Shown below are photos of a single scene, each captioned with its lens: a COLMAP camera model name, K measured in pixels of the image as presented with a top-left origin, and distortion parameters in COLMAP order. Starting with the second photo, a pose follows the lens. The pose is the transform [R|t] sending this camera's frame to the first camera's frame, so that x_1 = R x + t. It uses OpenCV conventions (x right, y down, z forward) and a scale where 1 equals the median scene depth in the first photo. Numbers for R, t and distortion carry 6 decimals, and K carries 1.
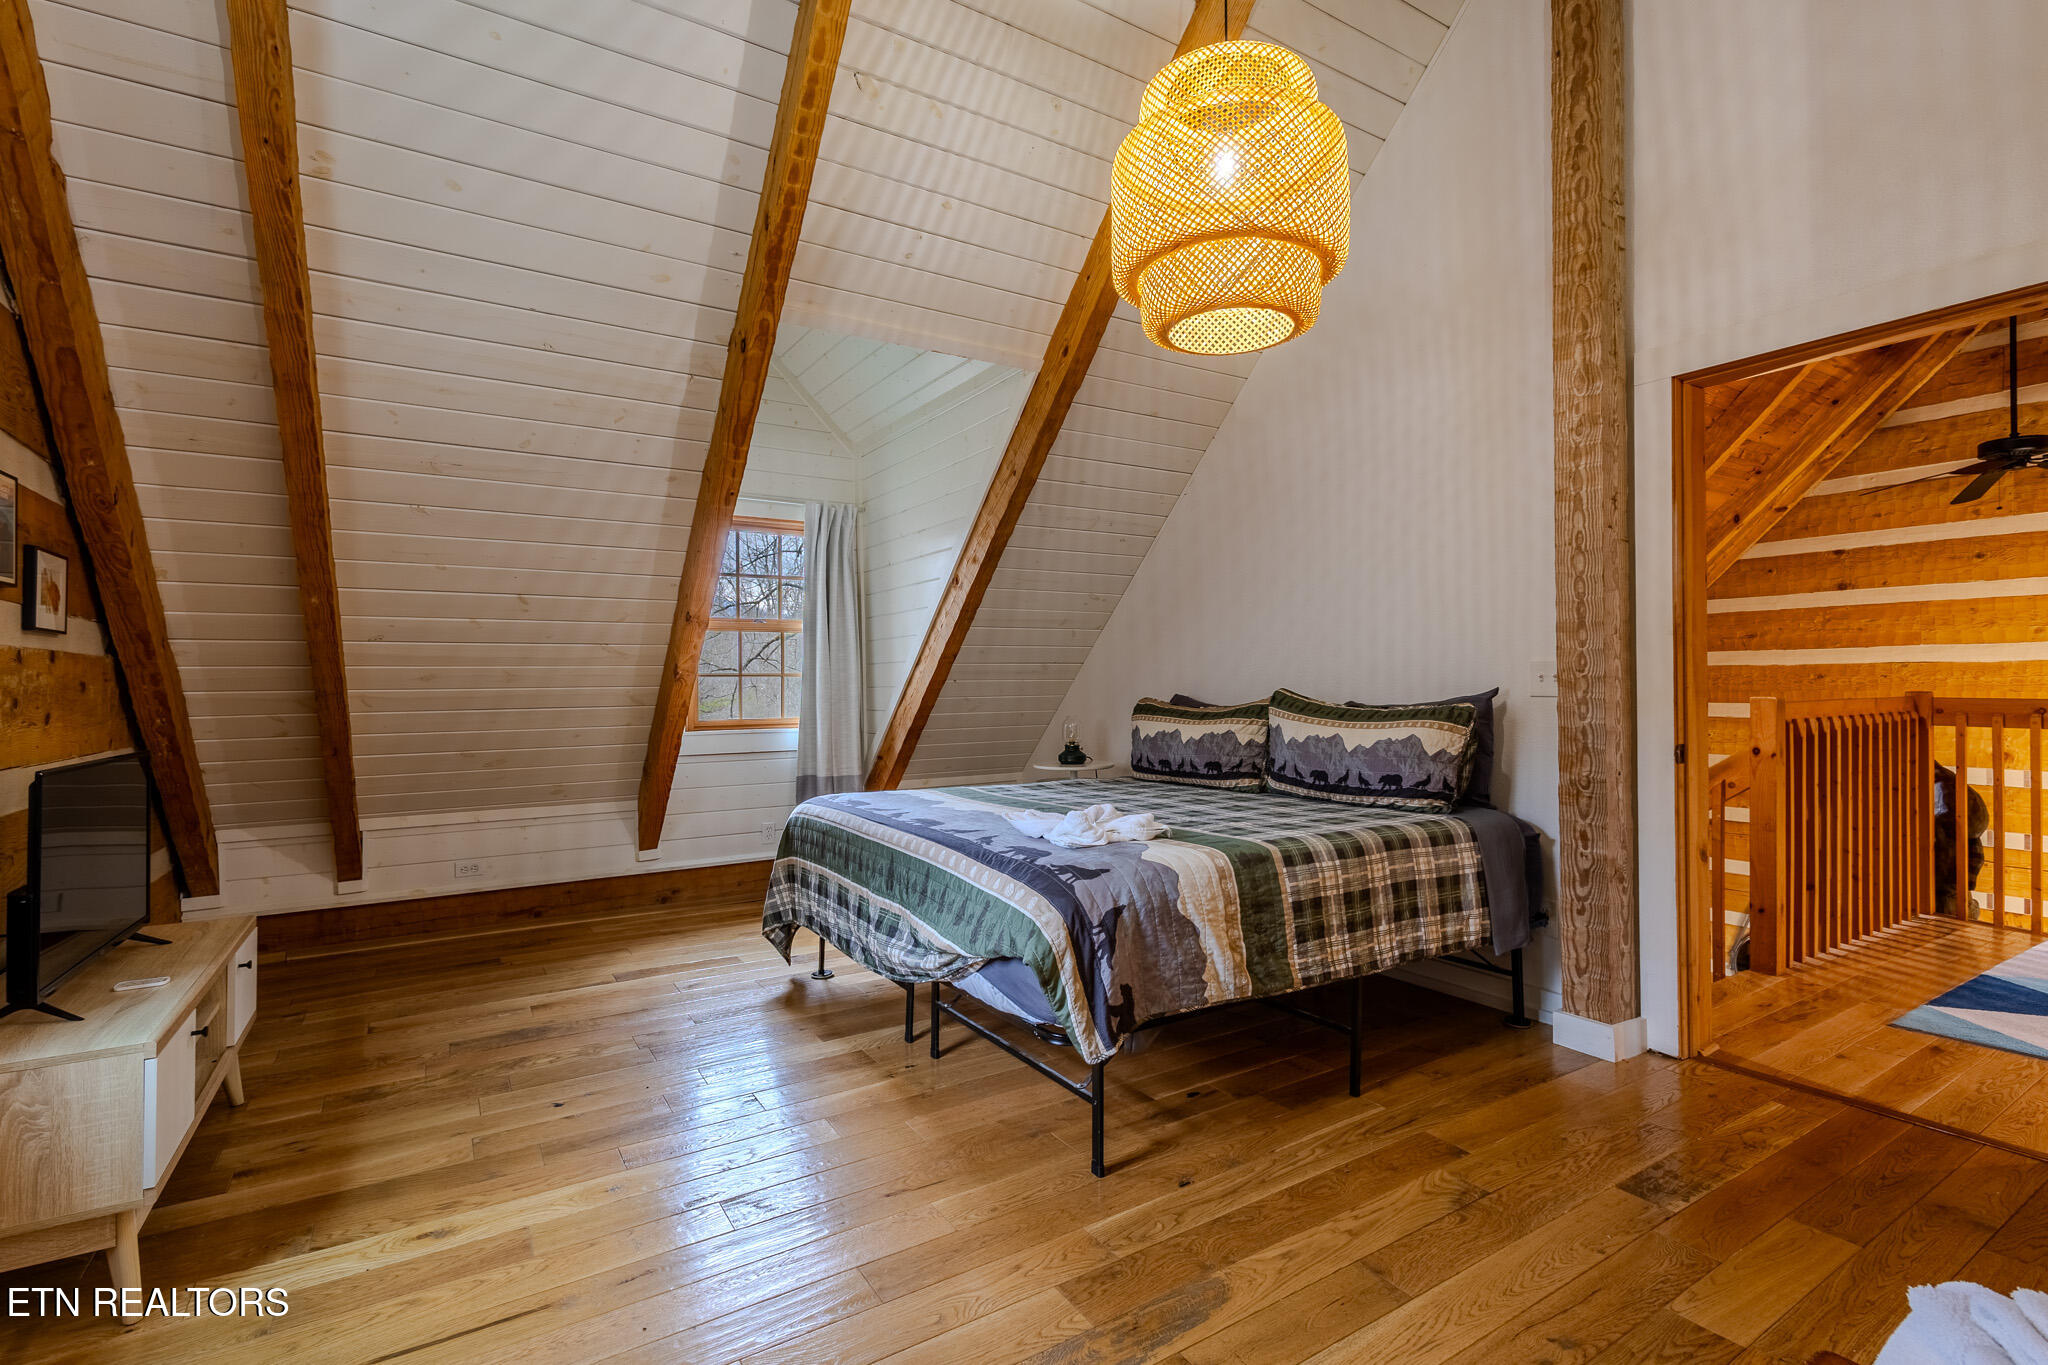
lens RADIAL K [[942.7, 0, 1013.9], [0, 942.7, 682.6], [0, 0, 1]] dist [0.010656, -0.001388]
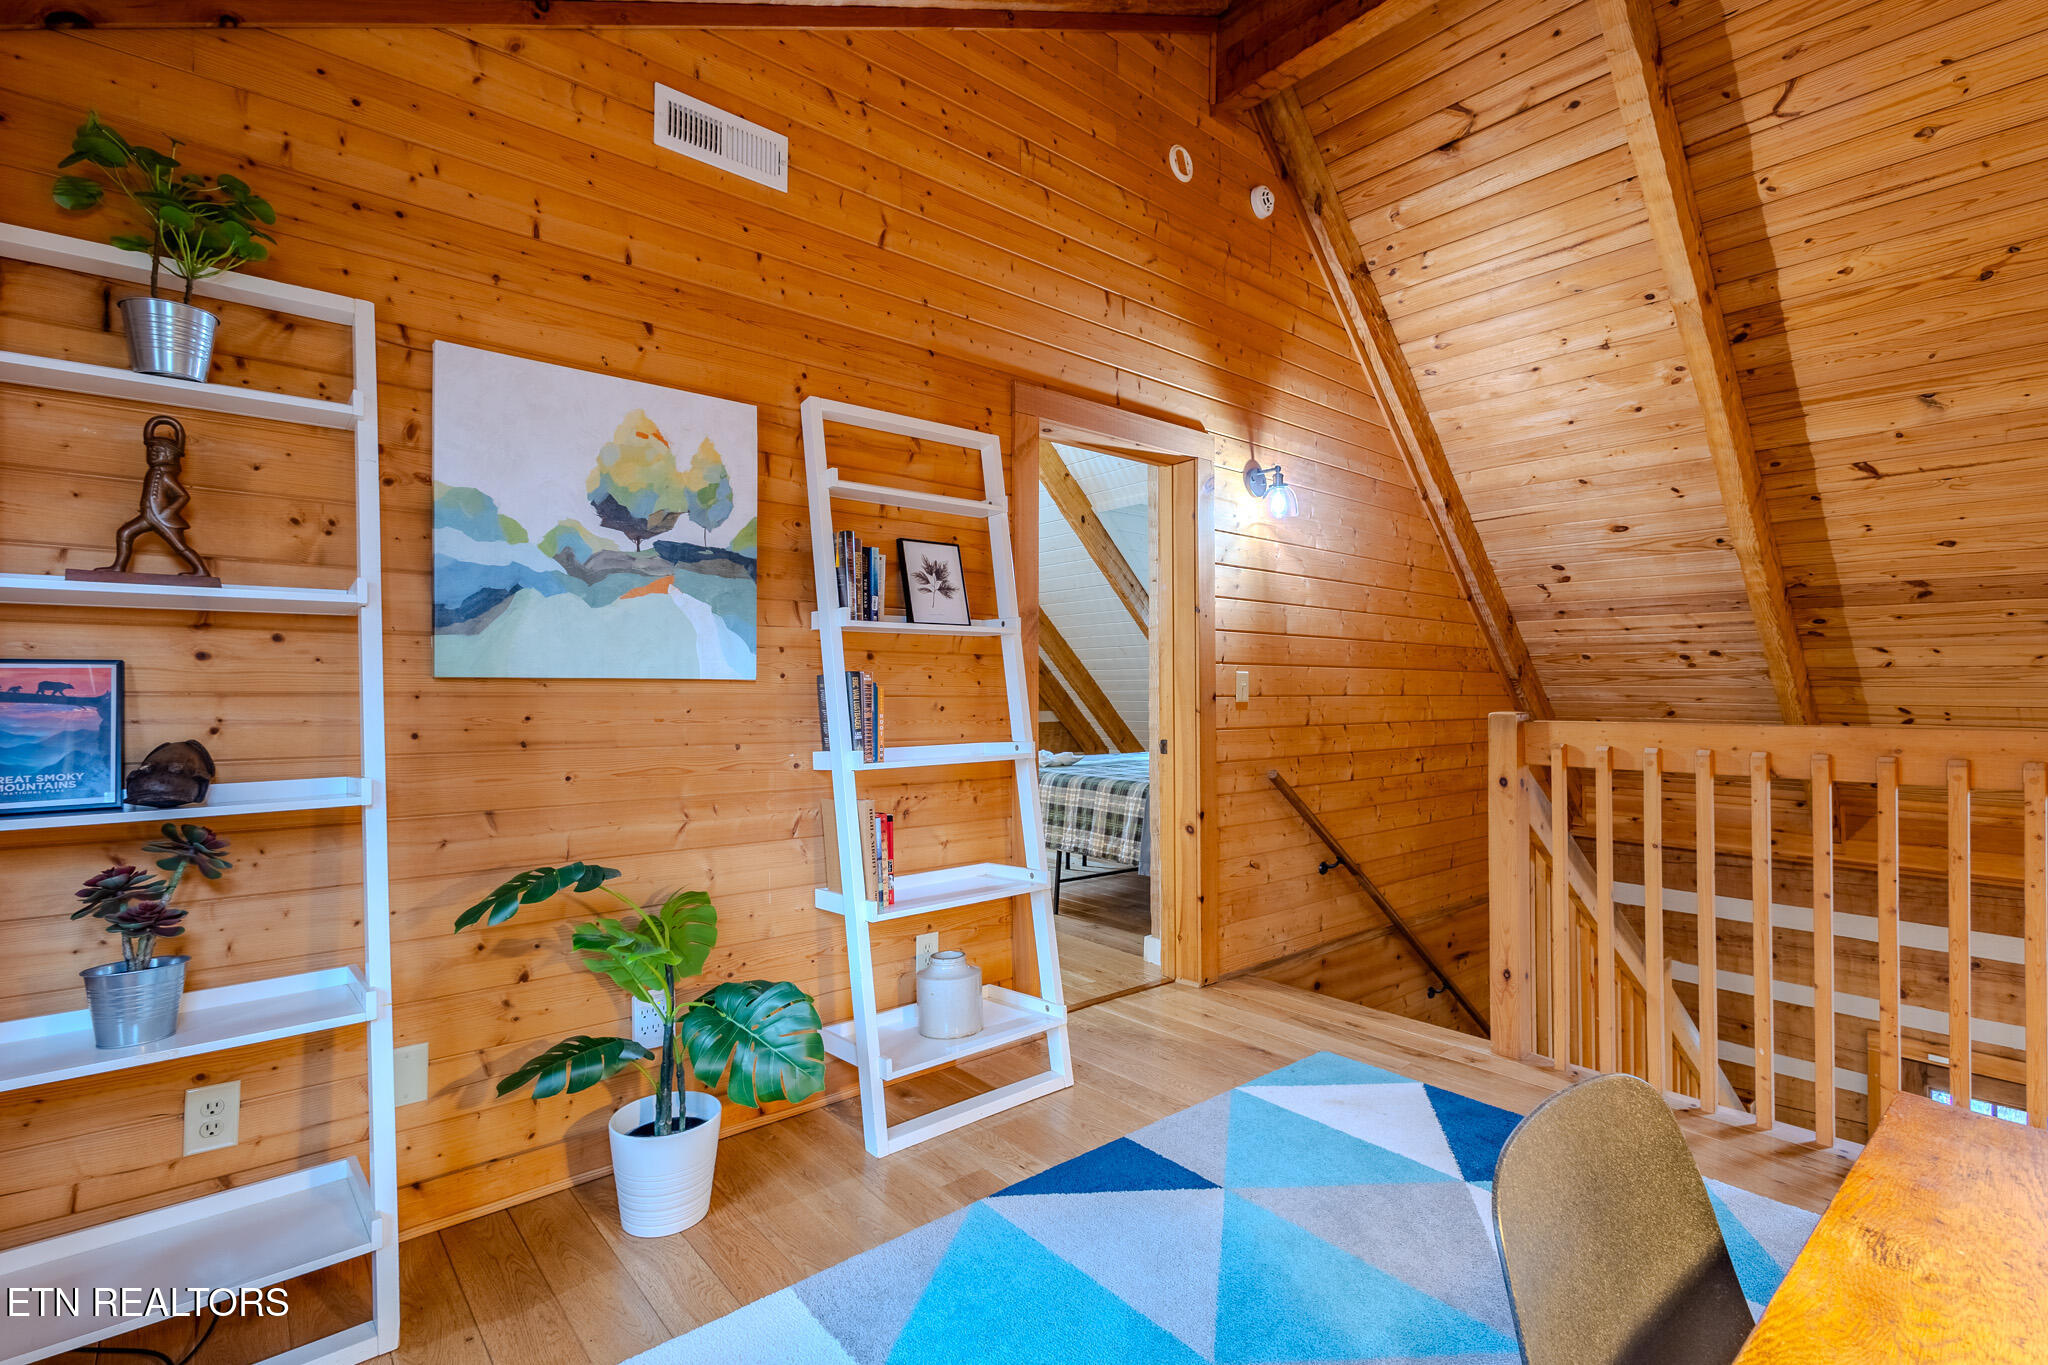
lens RADIAL K [[942.7, 0, 1022.4], [0, 942.7, 681.1], [0, 0, 1]] dist [0.010656, -0.001388]
pose [[0.147217, -0.000467, -0.989104, 2.231220], [0.000492, 1.000000, -0.000398, -0.021181], [0.989104, -0.000428, 0.147217, 0.675031]]
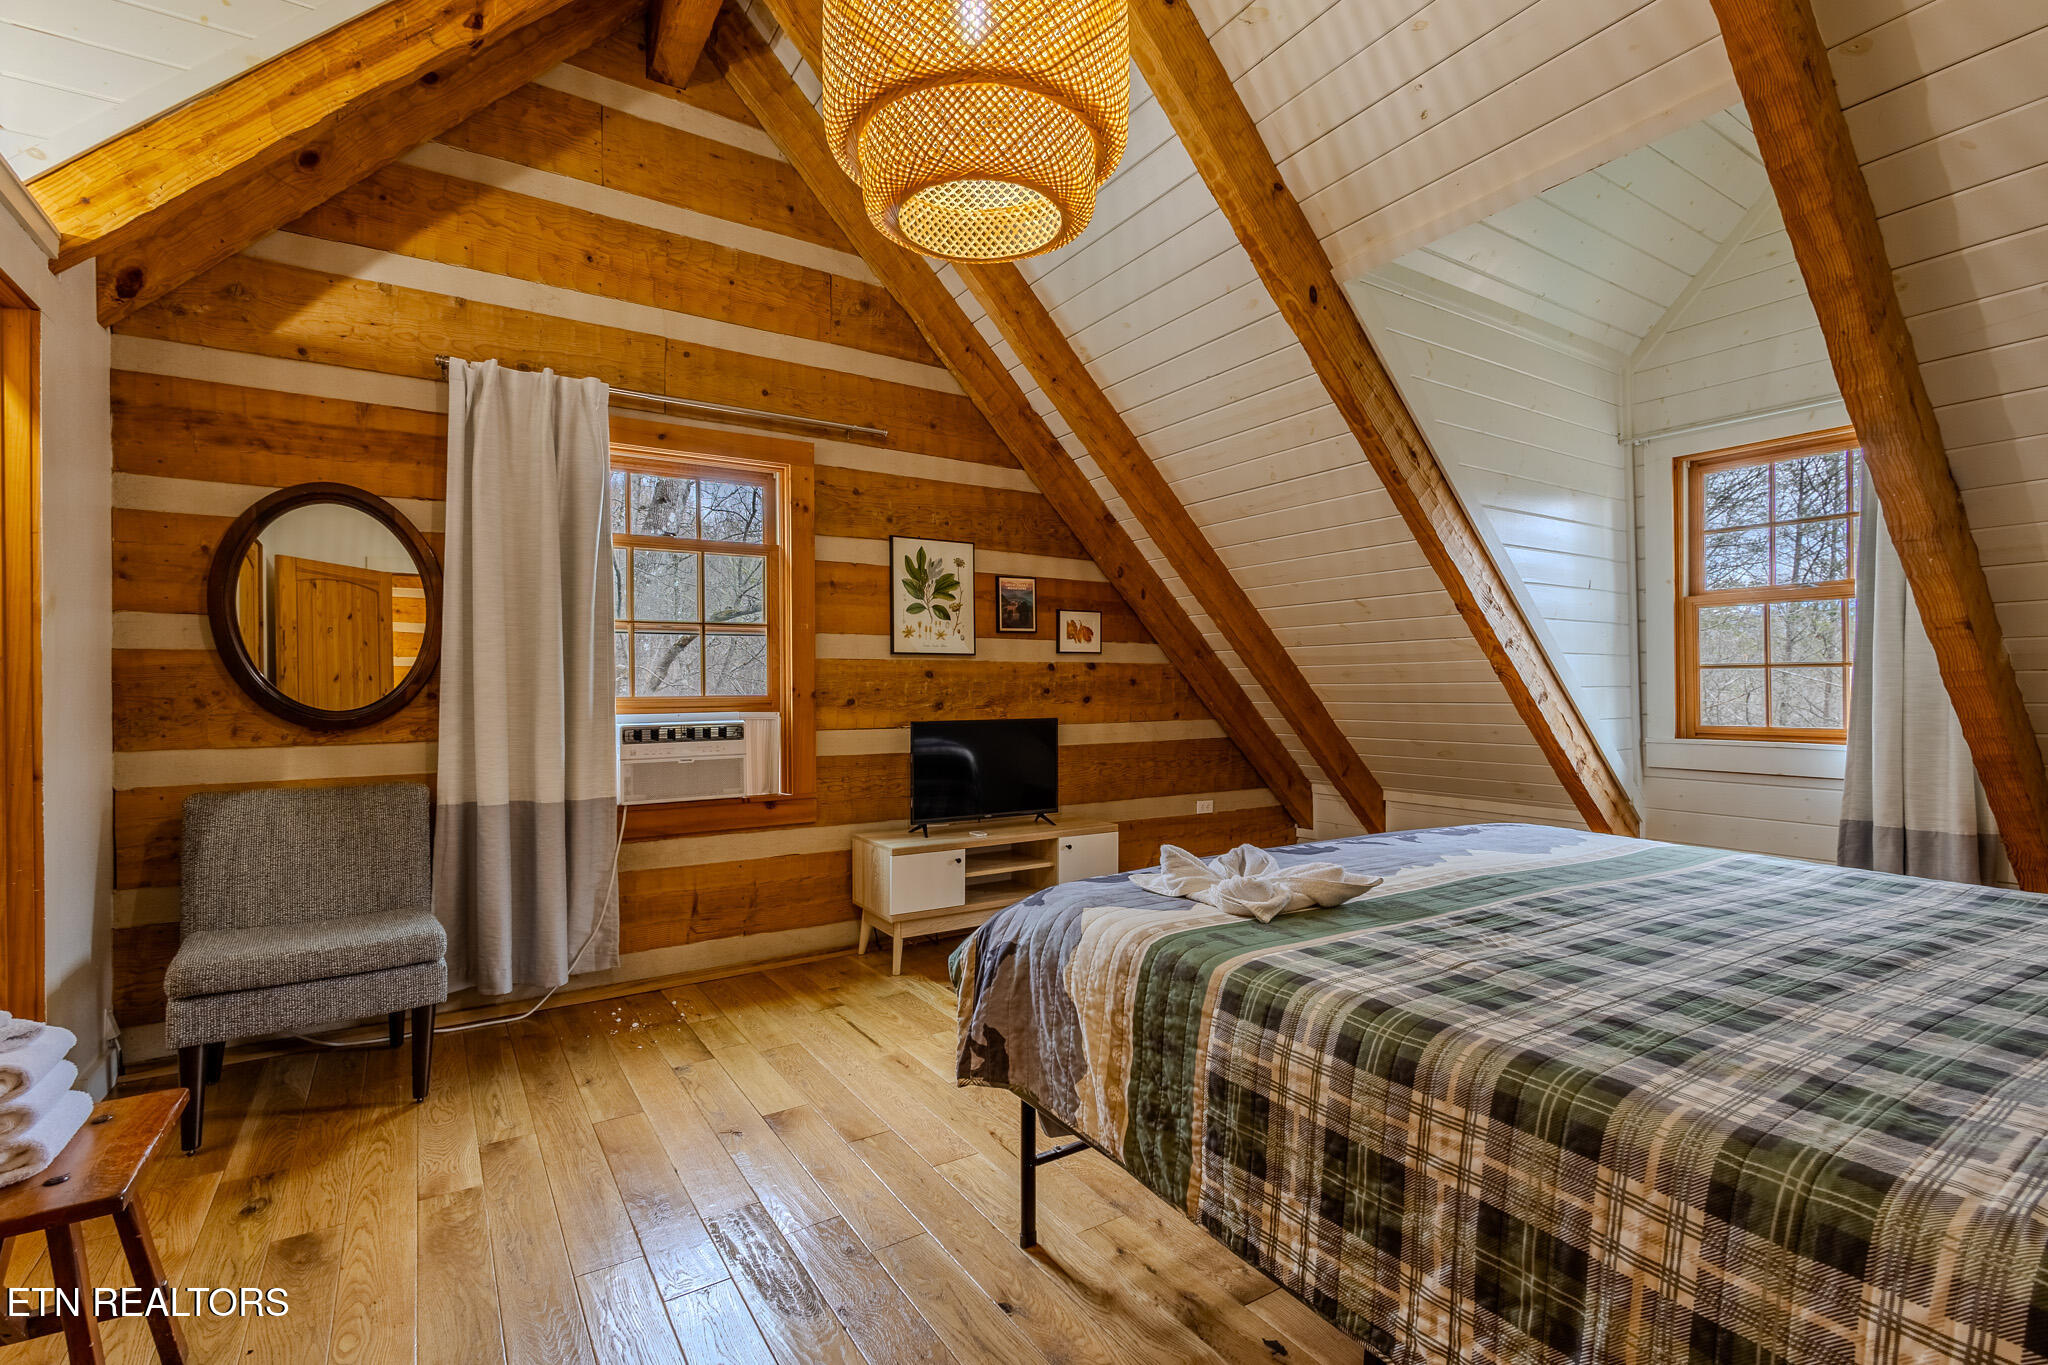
lens RADIAL K [[942.7, 0, 1011.6], [0, 942.7, 684.6], [0, 0, 1]] dist [0.010656, -0.001388]
pose [[0.002131, 0.005925, -0.999980, 0.829264], [0.007196, 0.999956, 0.005941, -0.003148], [0.999972, -0.007209, 0.002089, 0.851543]]
